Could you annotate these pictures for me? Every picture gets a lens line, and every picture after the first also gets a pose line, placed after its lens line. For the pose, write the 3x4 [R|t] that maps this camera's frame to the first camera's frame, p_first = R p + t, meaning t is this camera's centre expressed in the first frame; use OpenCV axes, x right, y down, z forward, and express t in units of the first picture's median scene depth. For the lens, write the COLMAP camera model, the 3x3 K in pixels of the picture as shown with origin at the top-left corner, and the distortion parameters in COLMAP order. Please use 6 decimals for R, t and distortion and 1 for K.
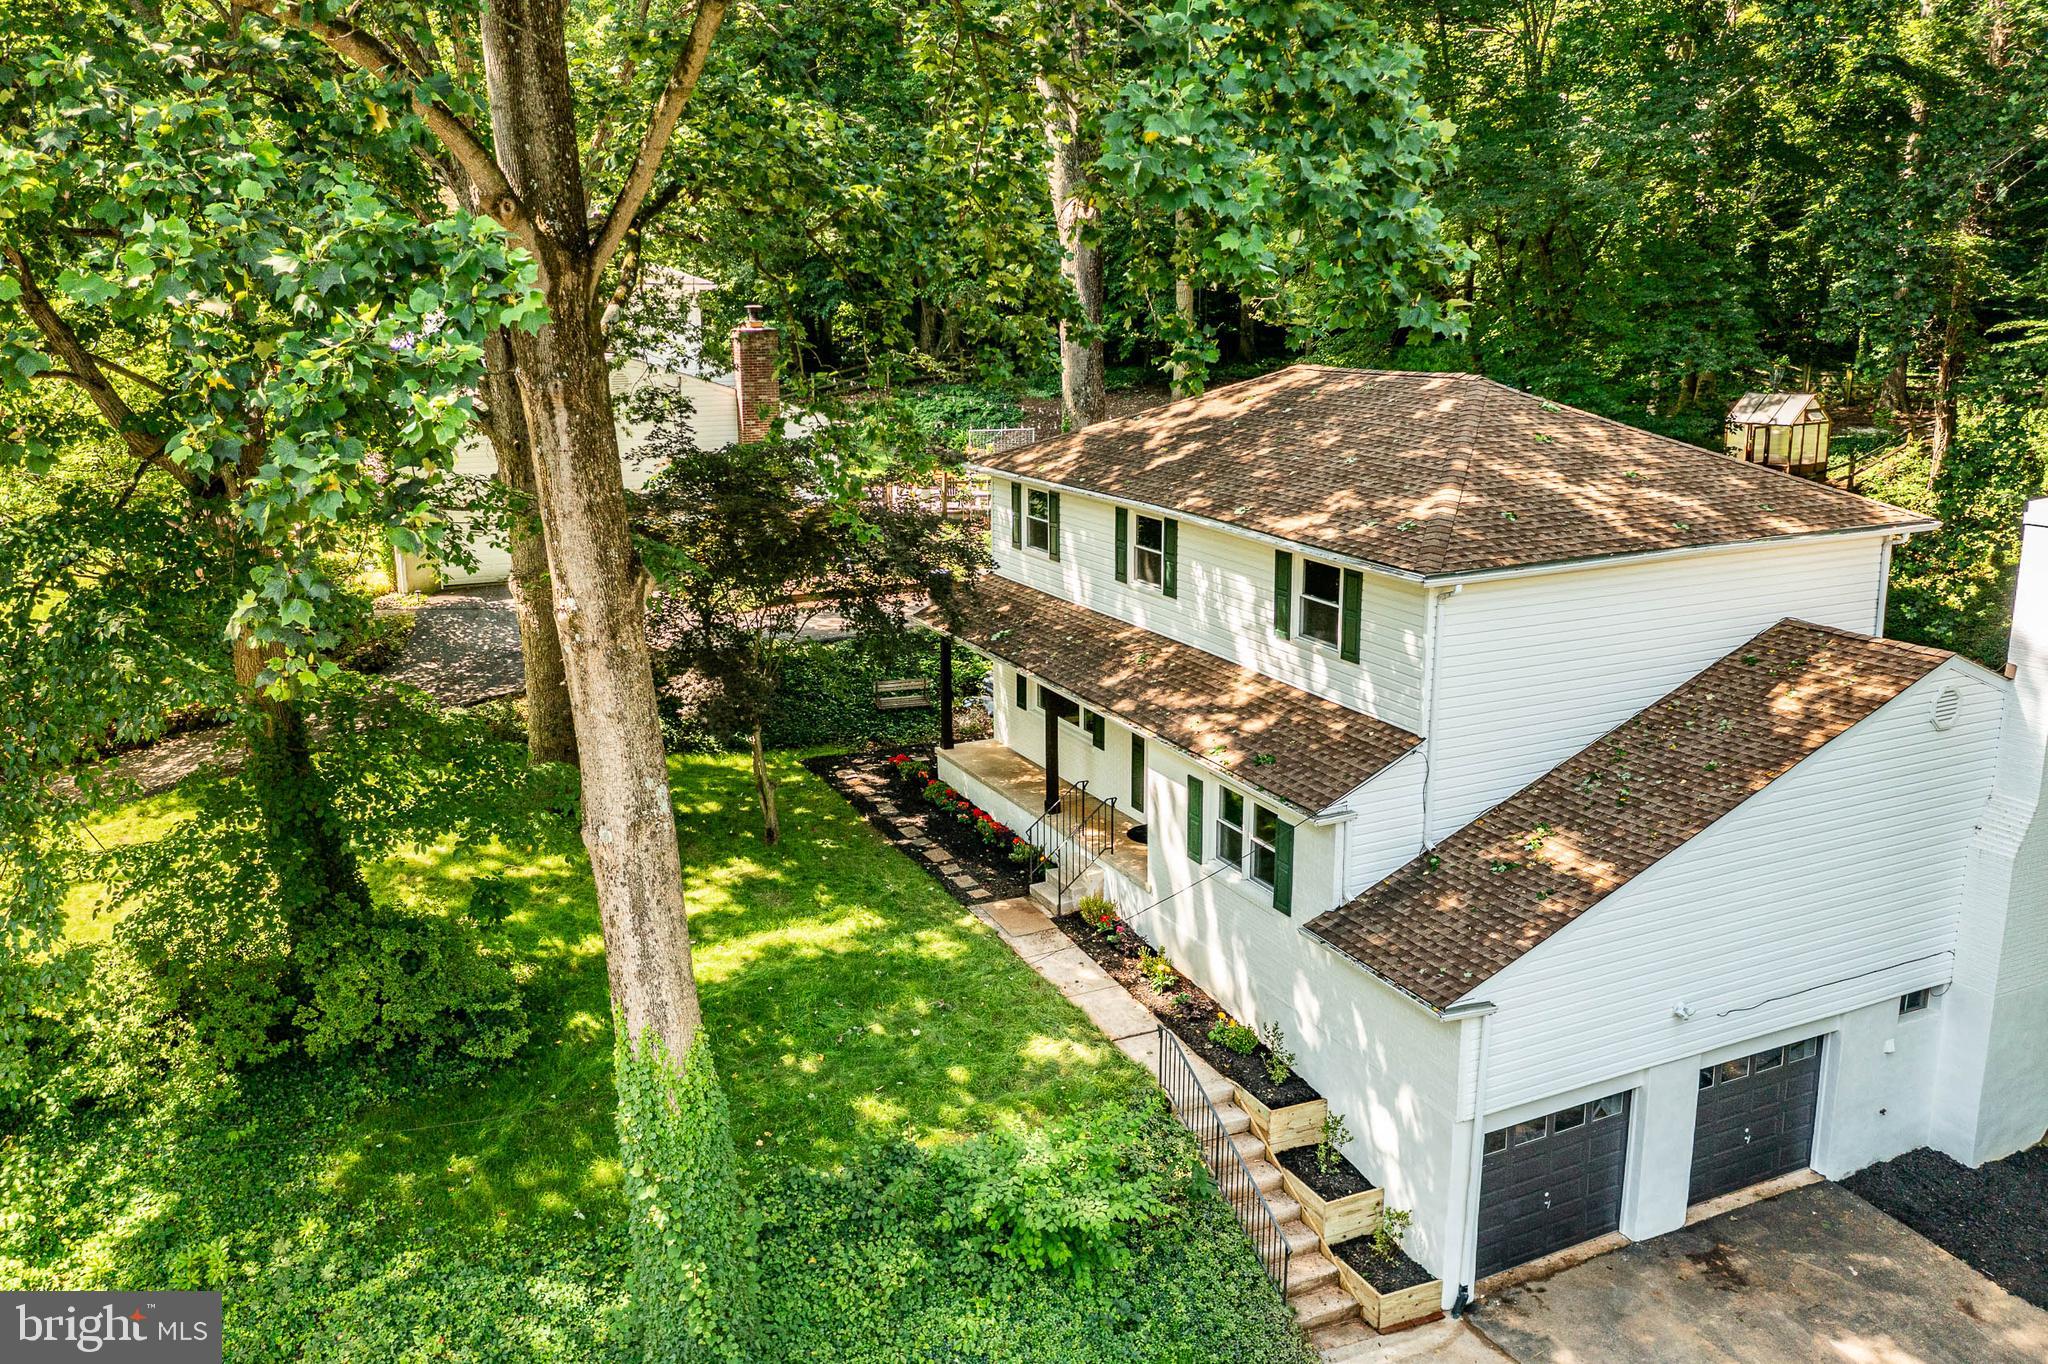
lens RADIAL K [[1607.3, 0, 1019.7], [0, 1607.3, 663.5], [0, 0, 1]] dist [-0.007185, 0.002109]
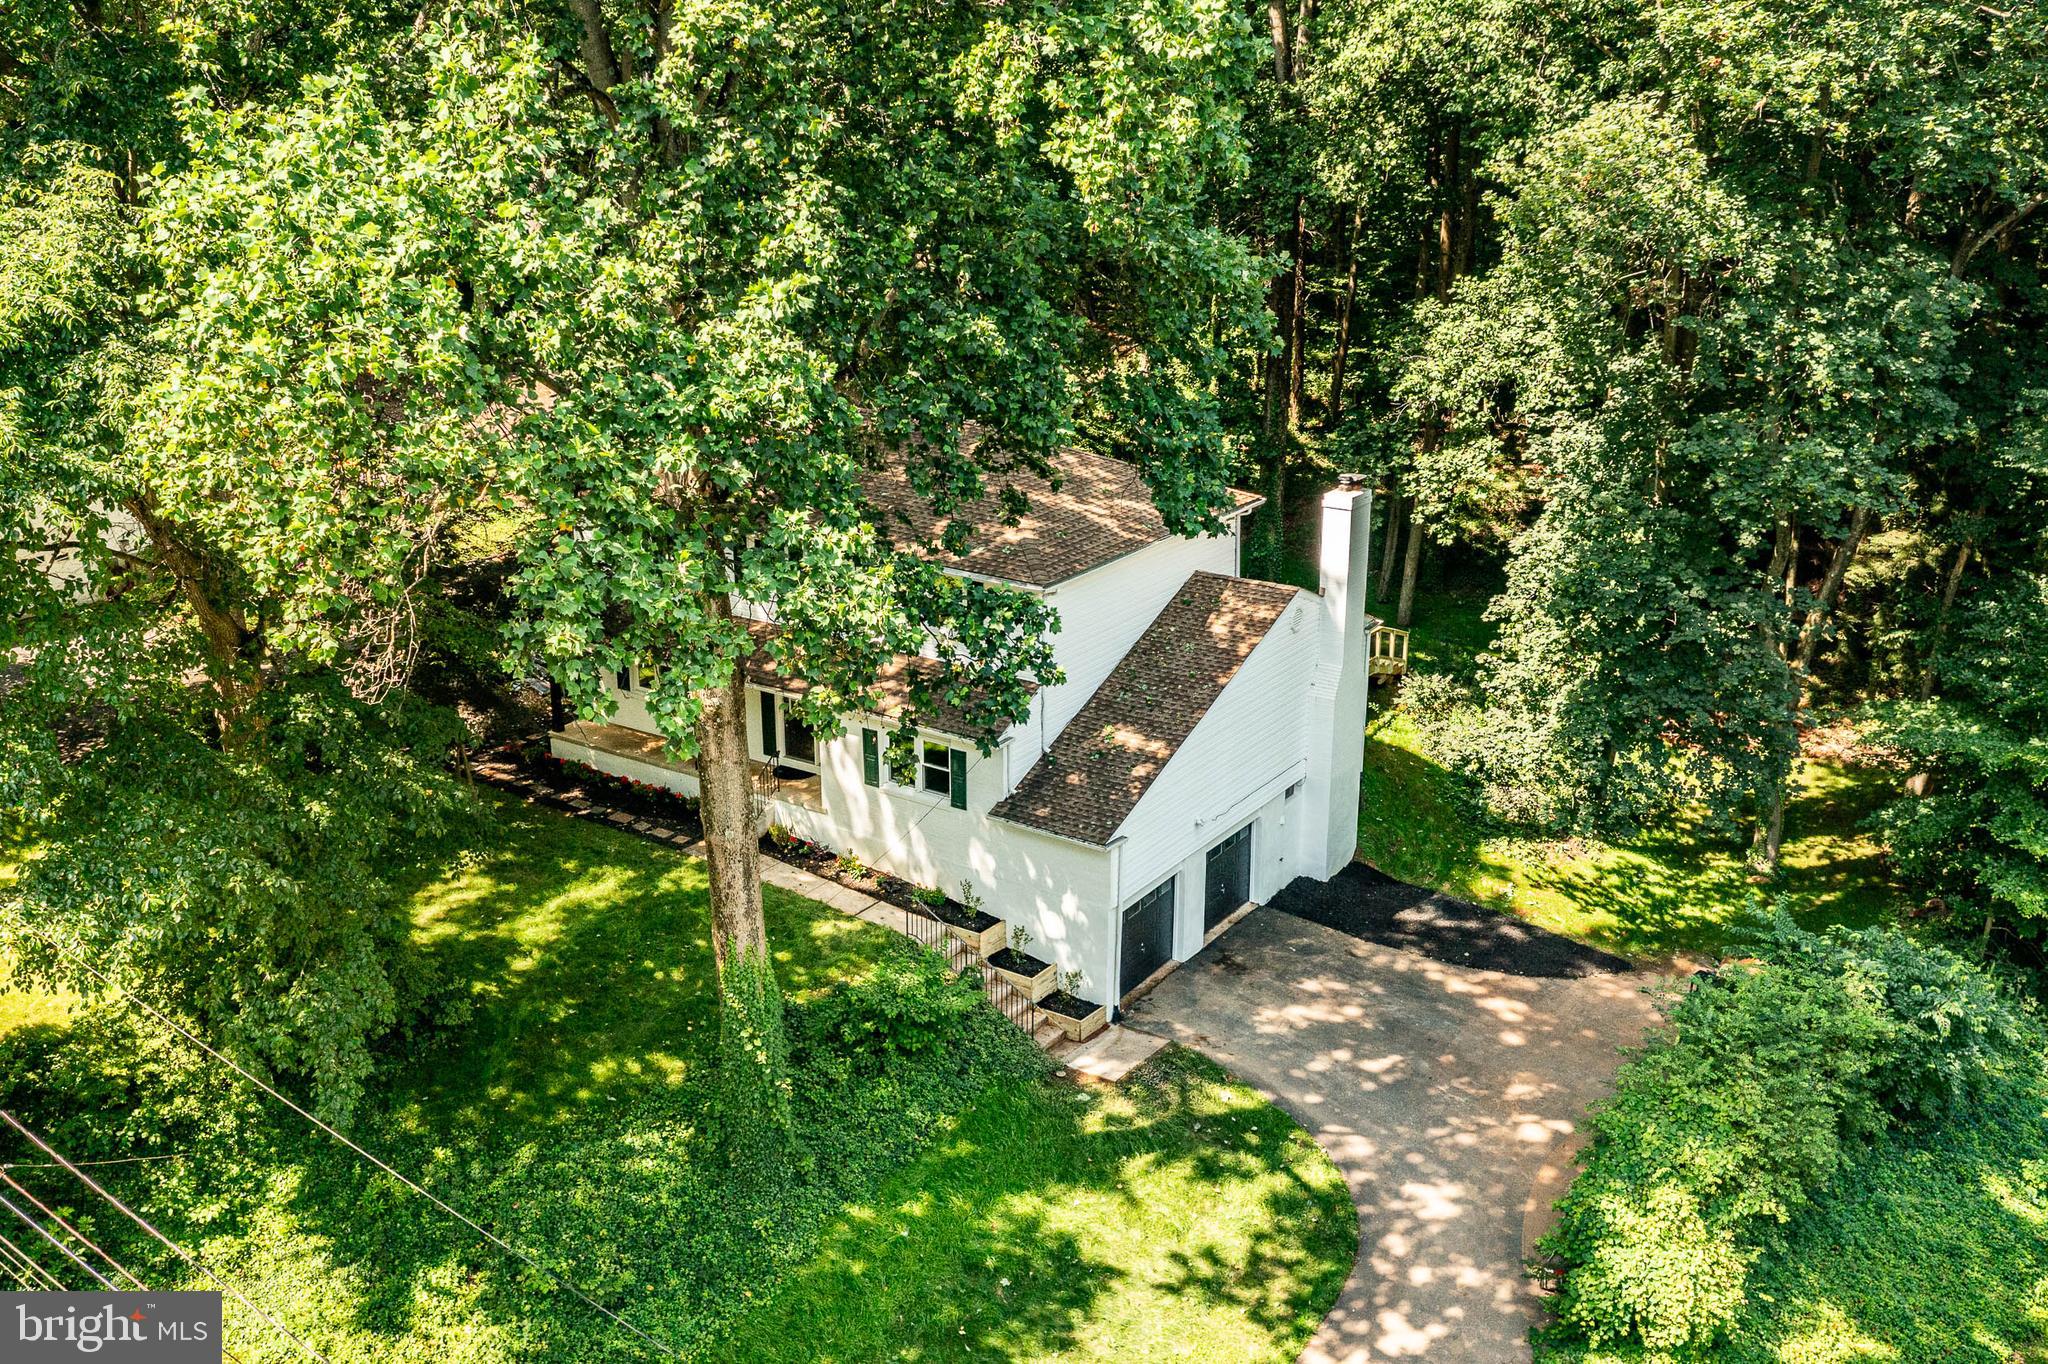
lens RADIAL K [[1607.3, 0, 1026.3], [0, 1607.3, 679.1], [0, 0, 1]] dist [-0.007185, 0.002109]
pose [[0.878519, -0.148257, 0.454119, -0.450540], [0.112590, 0.988102, 0.104775, -0.117626], [-0.464249, -0.040917, 0.884759, -0.371041]]
